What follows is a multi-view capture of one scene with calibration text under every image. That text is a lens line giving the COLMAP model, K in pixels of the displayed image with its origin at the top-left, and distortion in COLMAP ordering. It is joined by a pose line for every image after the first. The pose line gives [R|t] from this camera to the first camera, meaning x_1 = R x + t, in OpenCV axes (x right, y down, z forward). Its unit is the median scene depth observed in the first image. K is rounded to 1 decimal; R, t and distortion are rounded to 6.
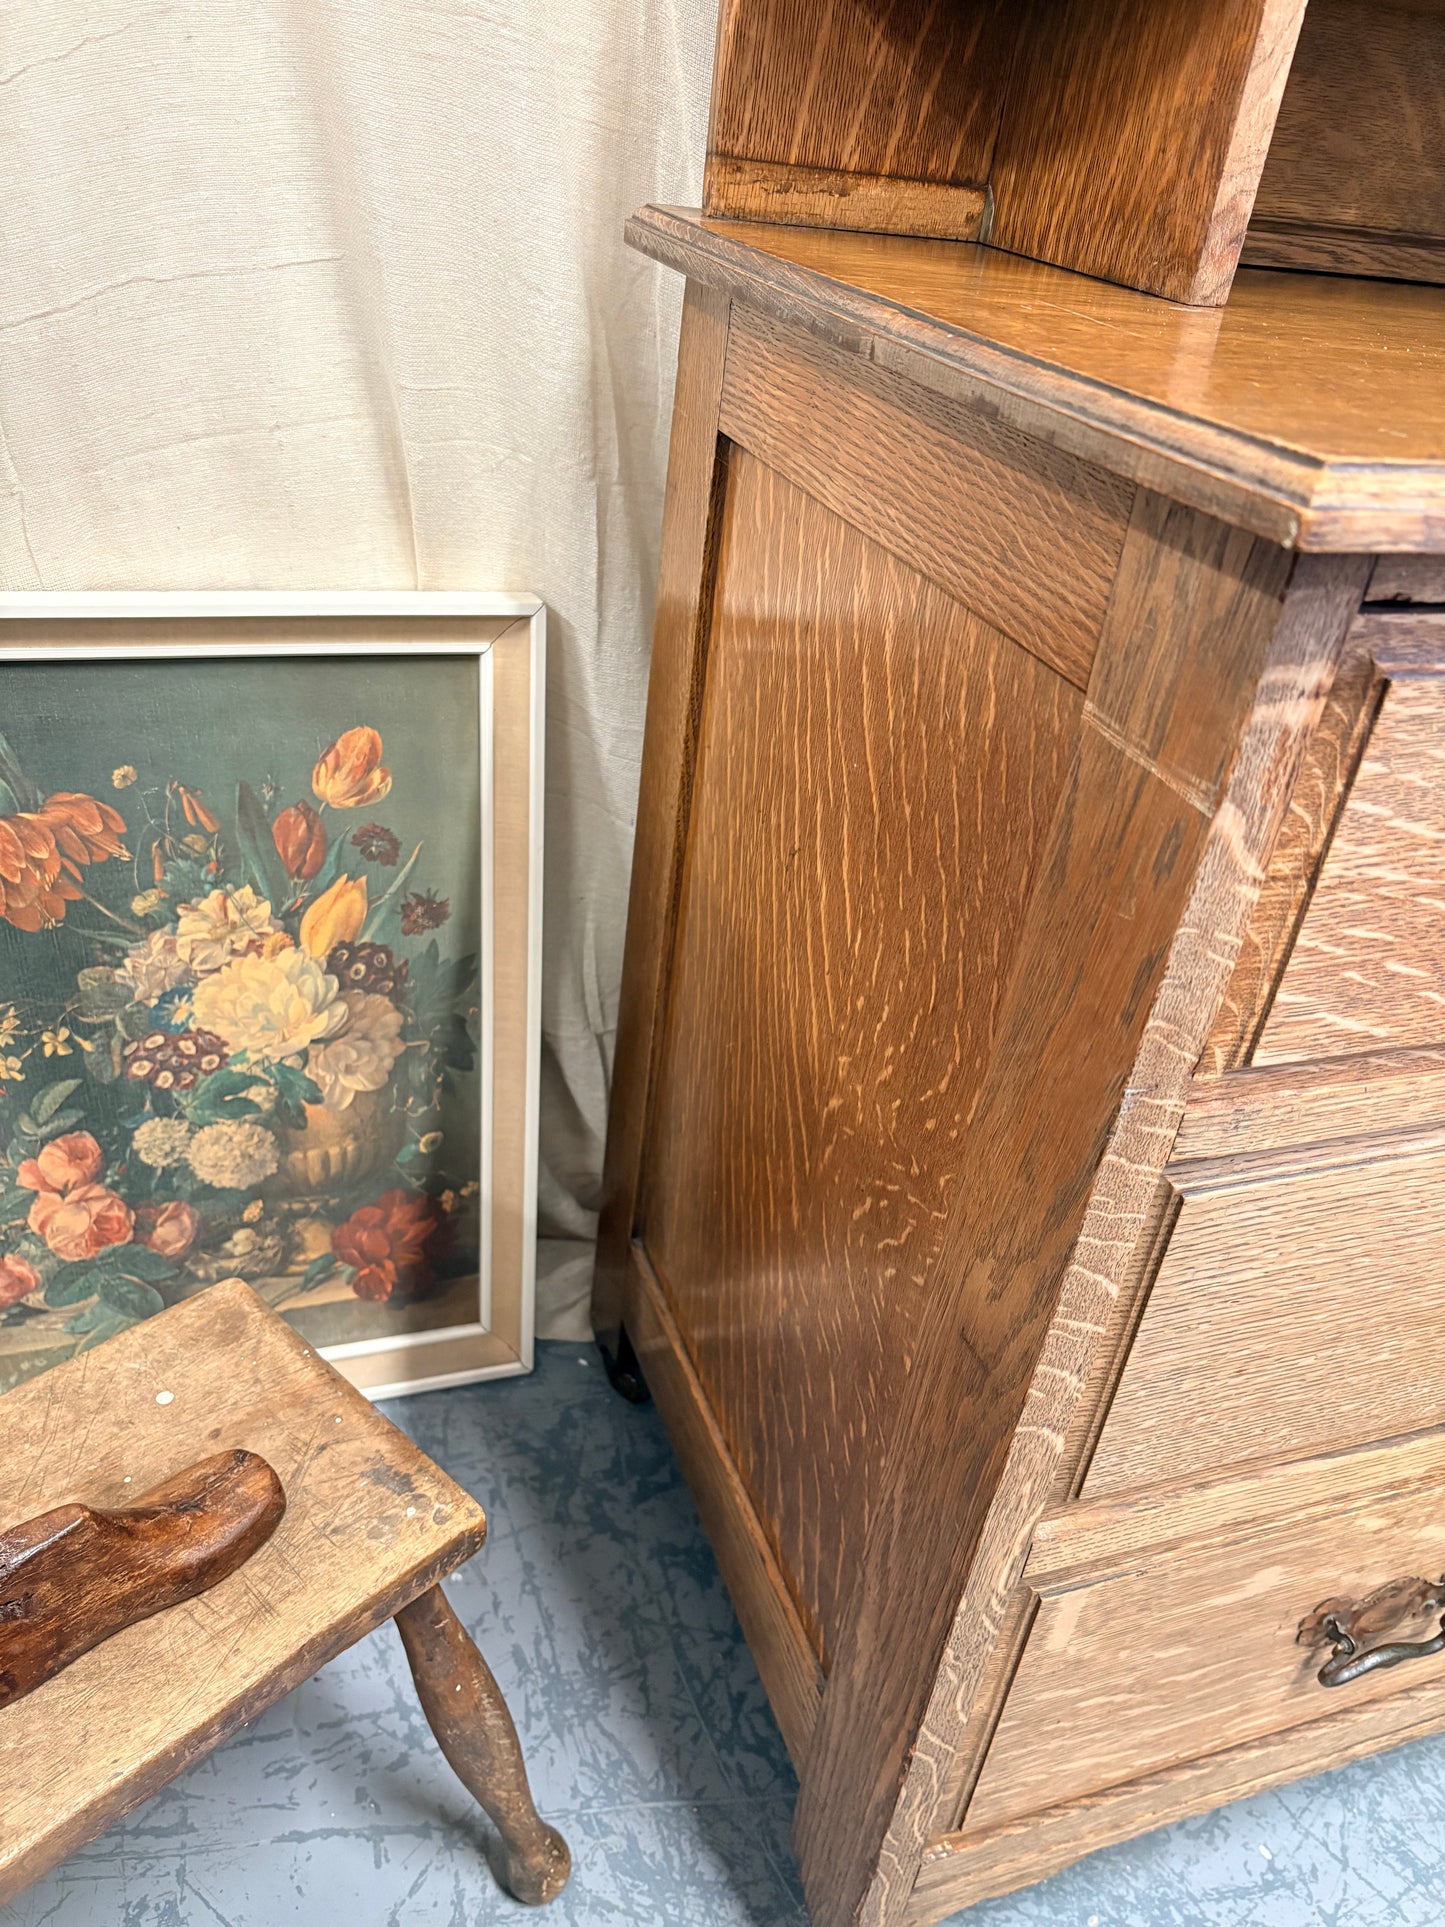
lens RADIAL K [[1474.6, 0, 697.2], [0, 1474.6, 975.3], [0, 0, 1]] dist [0.037554, -0.046261]
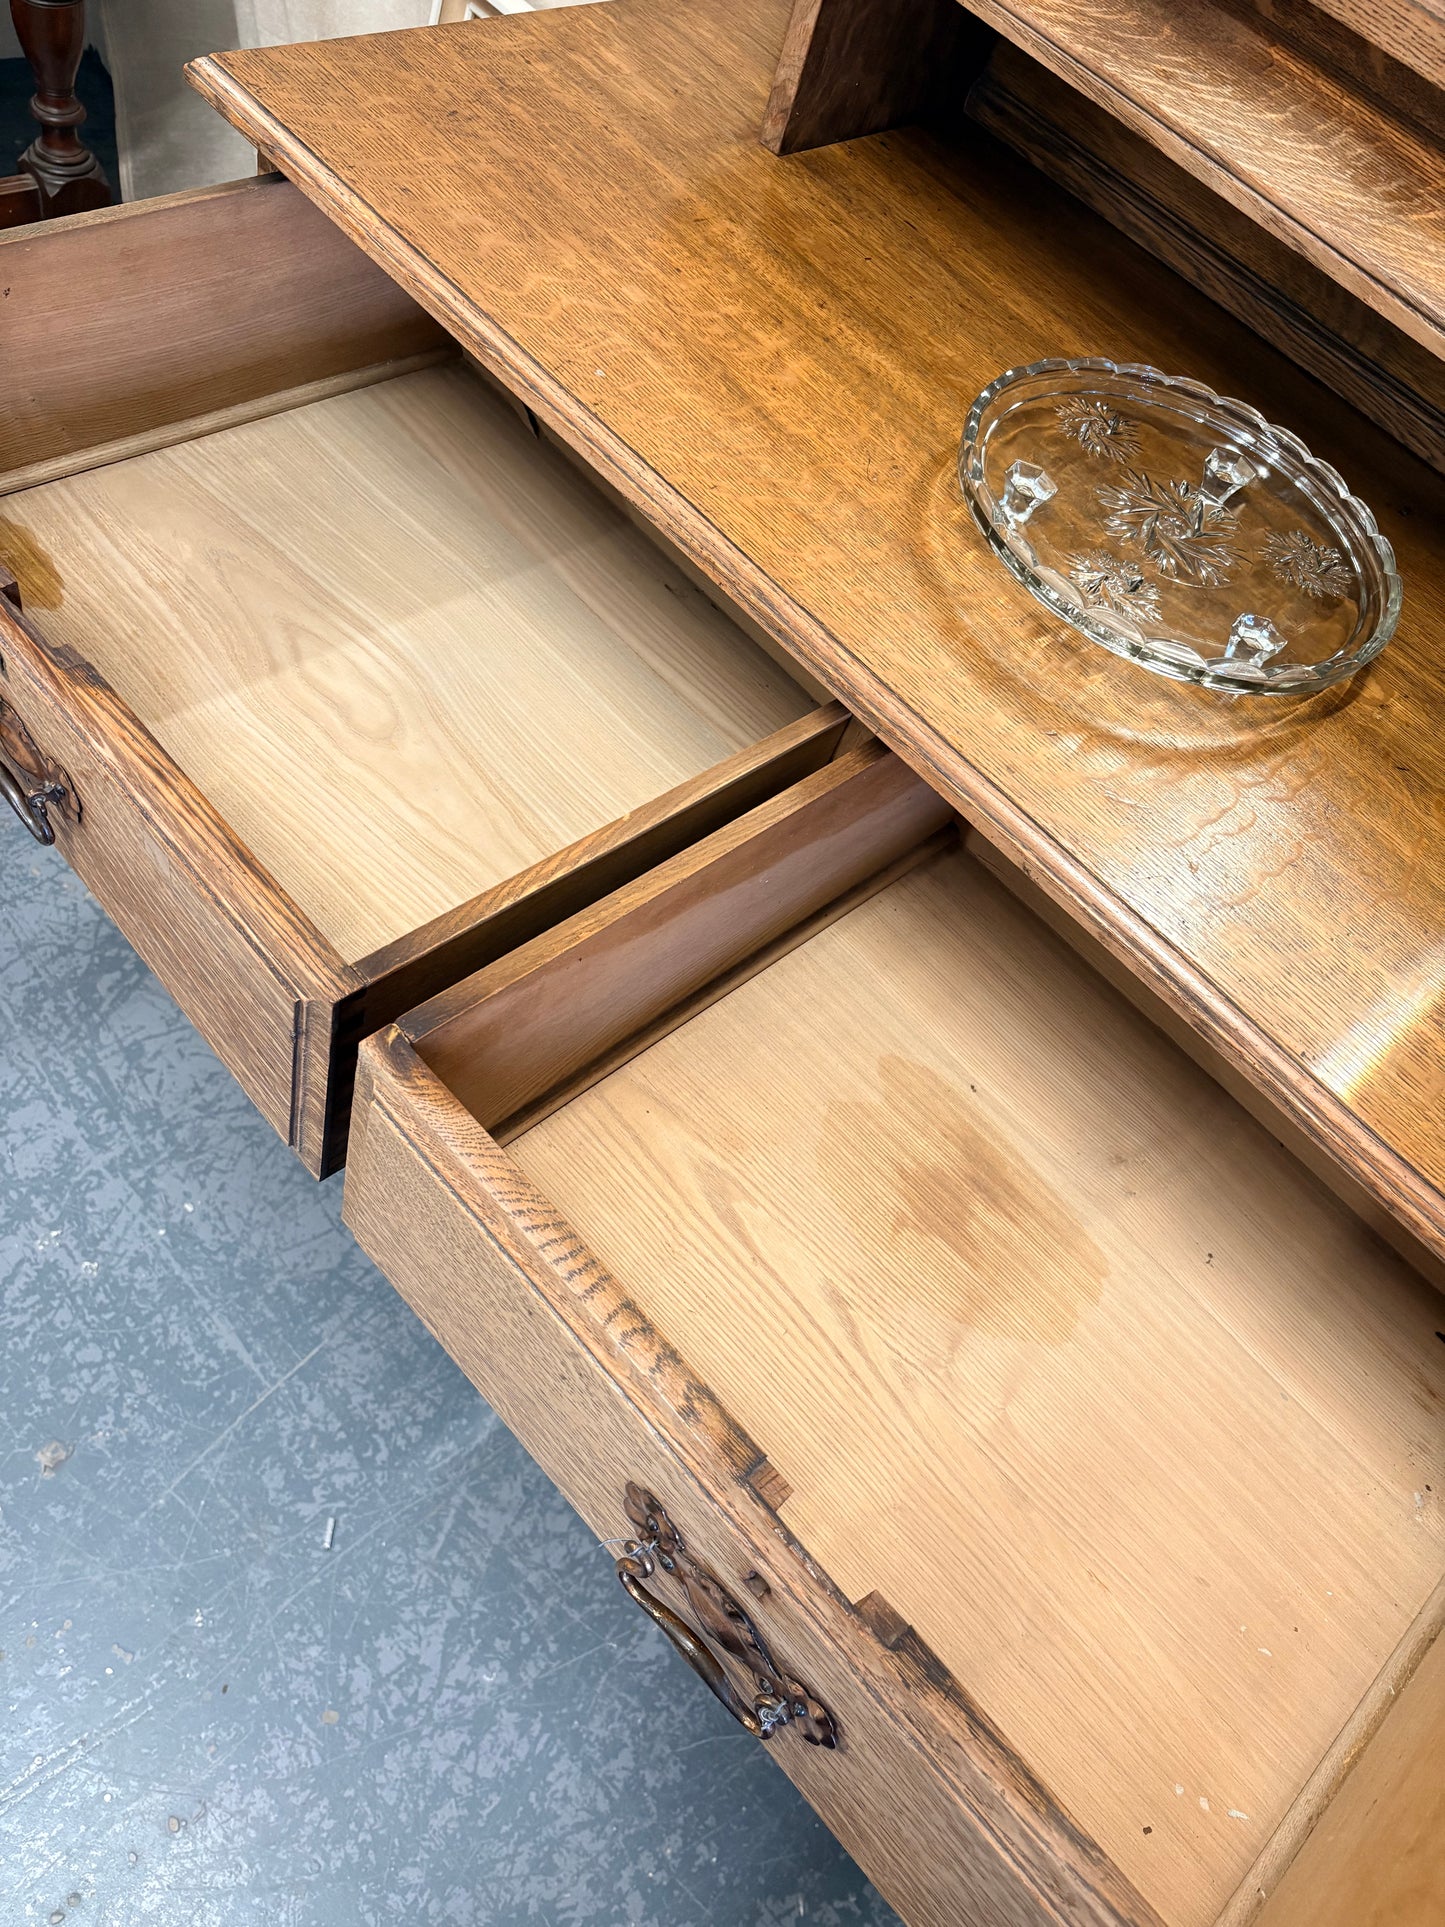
lens RADIAL K [[1474.6, 0, 700.1], [0, 1474.6, 961.9], [0, 0, 1]] dist [0.037554, -0.046261]
pose [[0.402928, 0.742387, -0.535267, 1.158169], [-0.638886, 0.646920, 0.416317, -0.333531], [0.655343, 0.174229, 0.734962, -0.005076]]
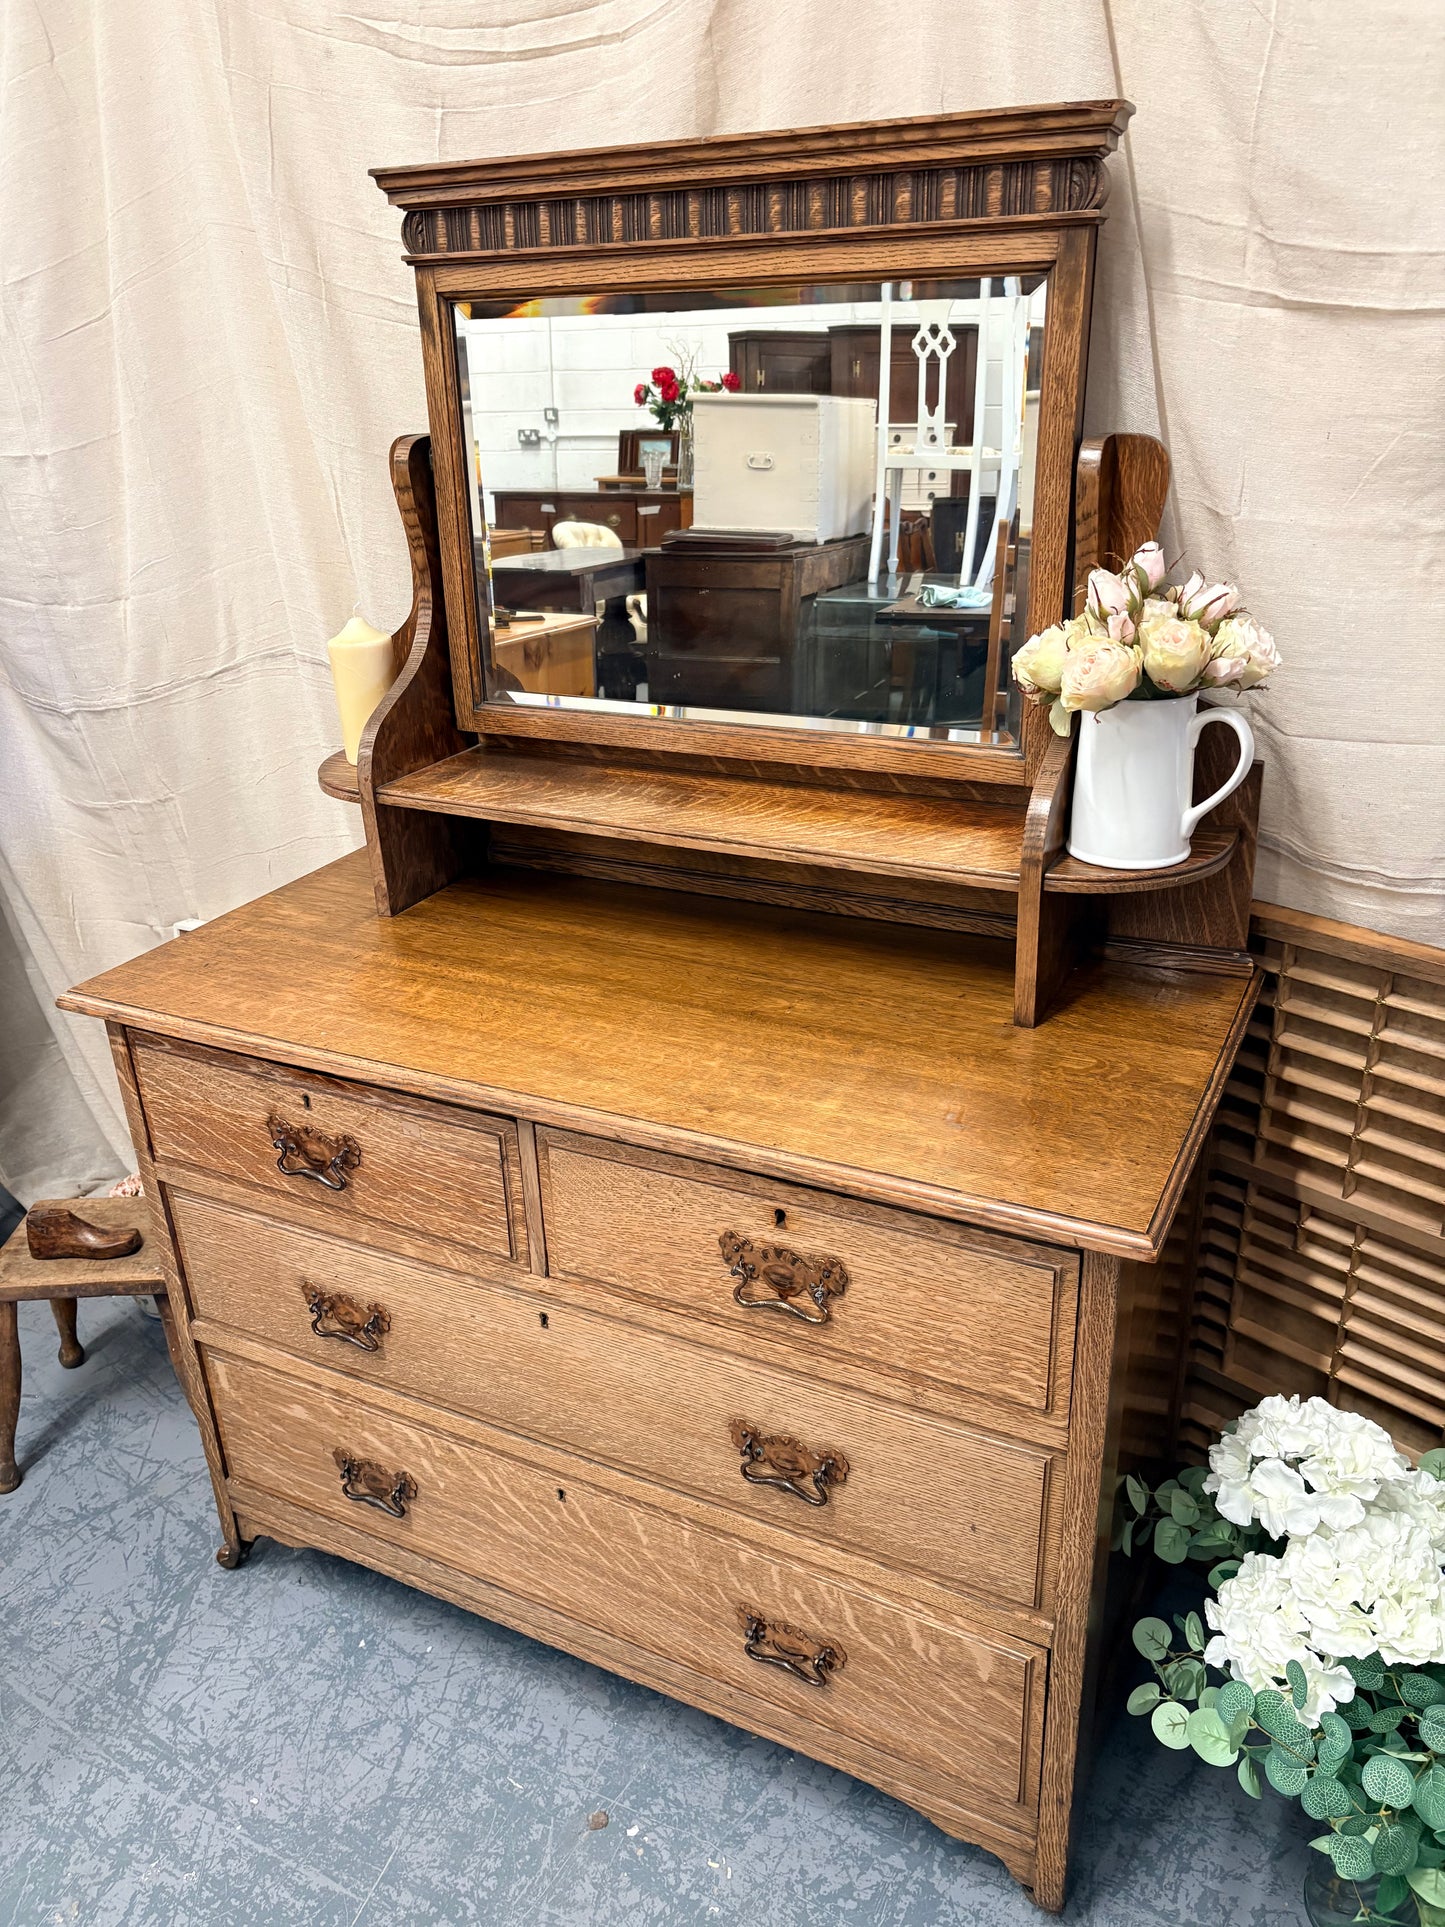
lens RADIAL K [[1474.6, 0, 709.1], [0, 1474.6, 964.9], [0, 0, 1]] dist [0.037554, -0.046261]
pose [[0.667756, 0.168948, -0.724954, 1.790032], [-0.281597, 0.958860, -0.035920, -0.290370], [0.689061, 0.228130, 0.687860, -0.273004]]
